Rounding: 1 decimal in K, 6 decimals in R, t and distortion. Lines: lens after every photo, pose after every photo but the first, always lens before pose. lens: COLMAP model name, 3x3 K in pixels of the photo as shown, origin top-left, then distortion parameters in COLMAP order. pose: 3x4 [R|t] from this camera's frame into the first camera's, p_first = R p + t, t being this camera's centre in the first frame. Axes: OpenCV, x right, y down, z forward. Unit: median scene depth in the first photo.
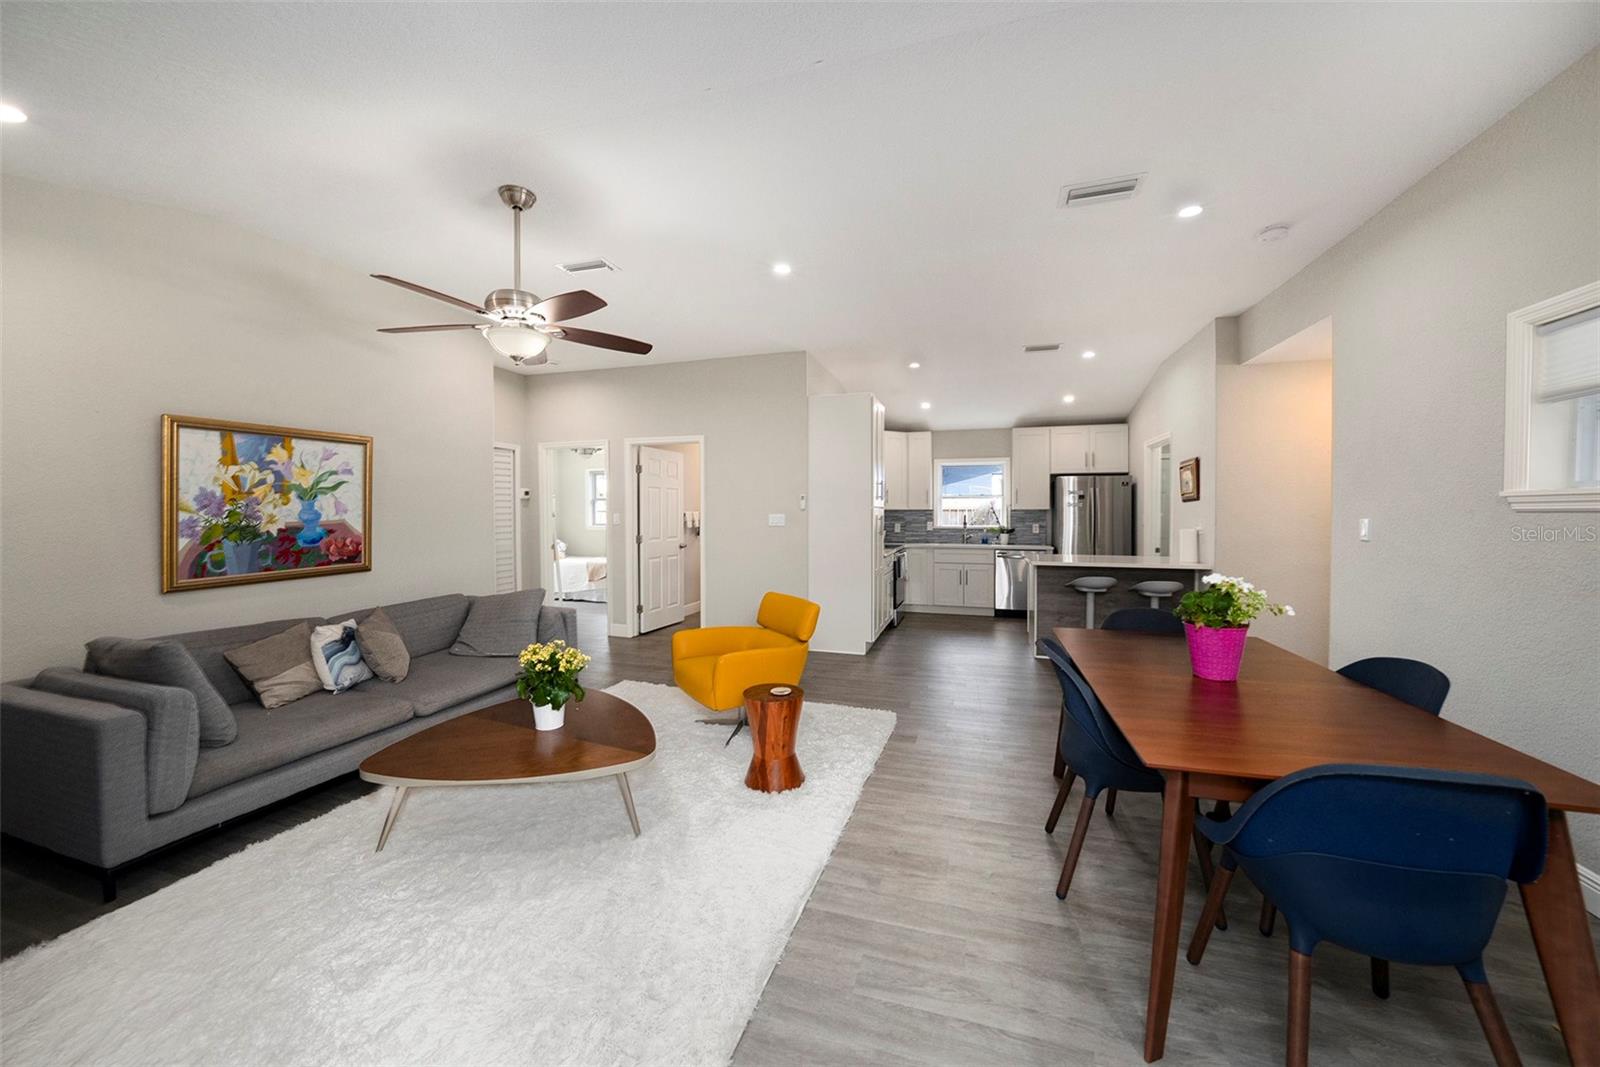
lens RADIAL K [[564.3, 0, 809.1], [0, 564.3, 520.8], [0, 0, 1]] dist [-0.001230, 0.000040]
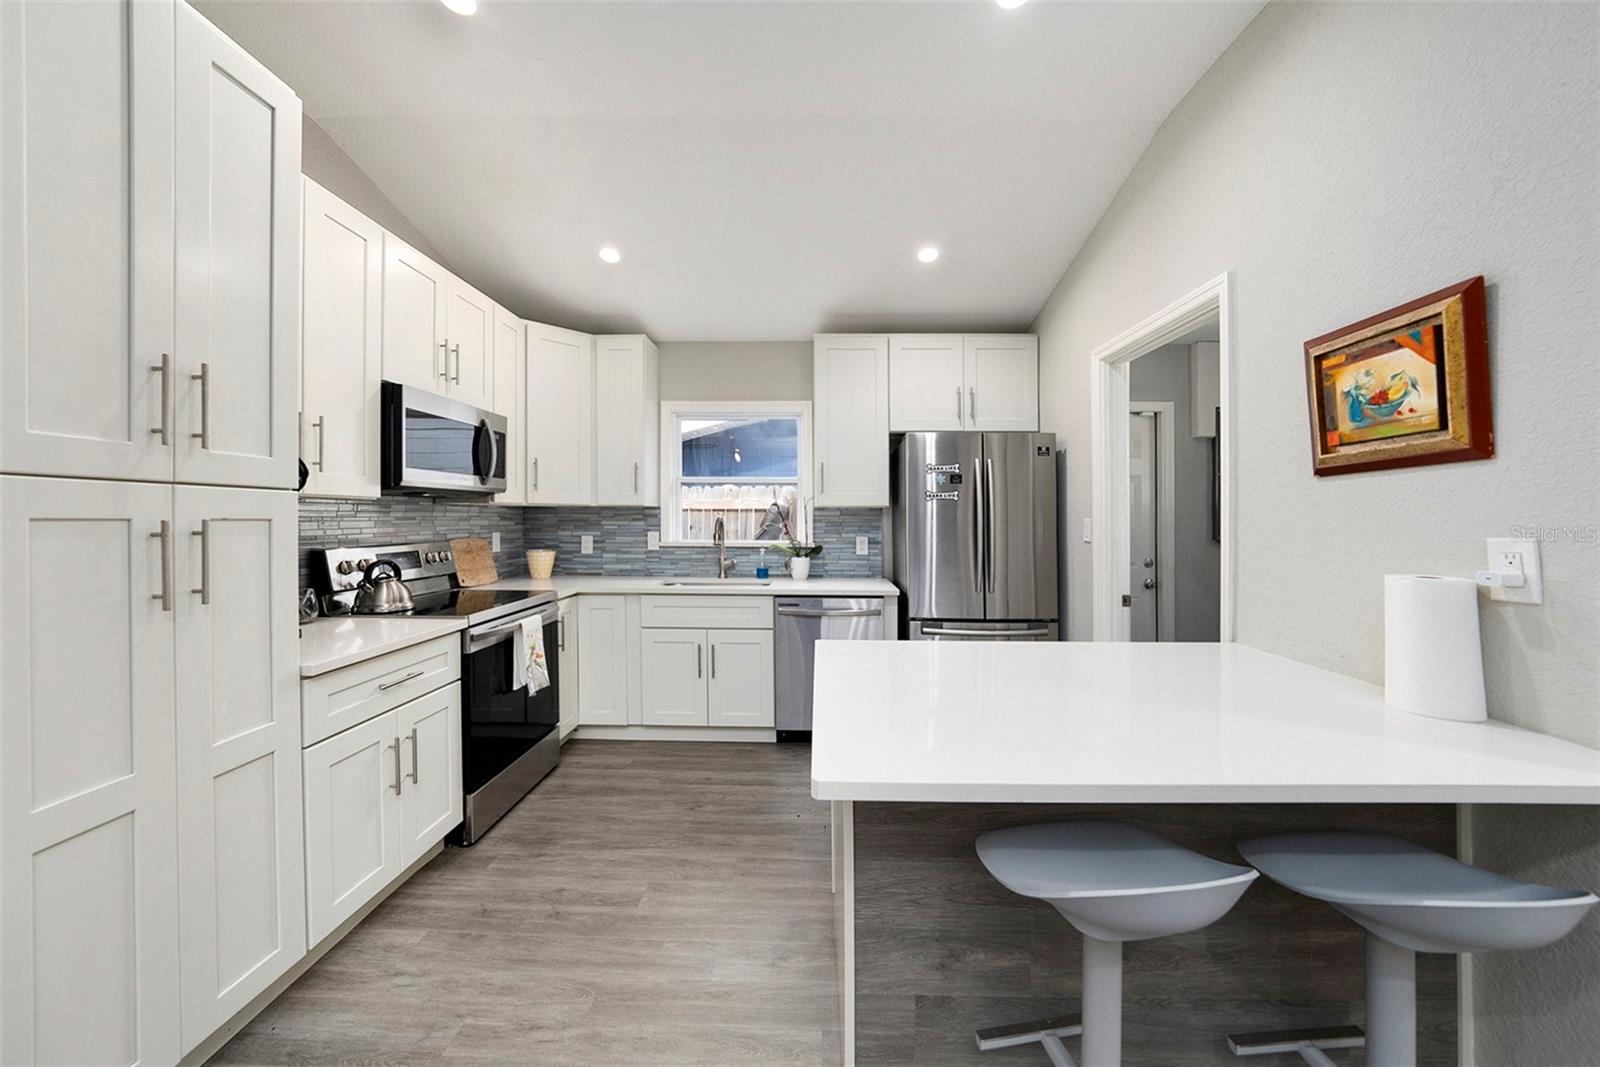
lens RADIAL K [[564.3, 0, 792.8], [0, 564.3, 518.4], [0, 0, 1]] dist [-0.001230, 0.000040]
pose [[0.970985, 0.004439, 0.239099, 0.228793], [-0.002207, 0.999951, -0.009599, -0.005726], [-0.239130, 0.008793, 0.970948, 0.544085]]
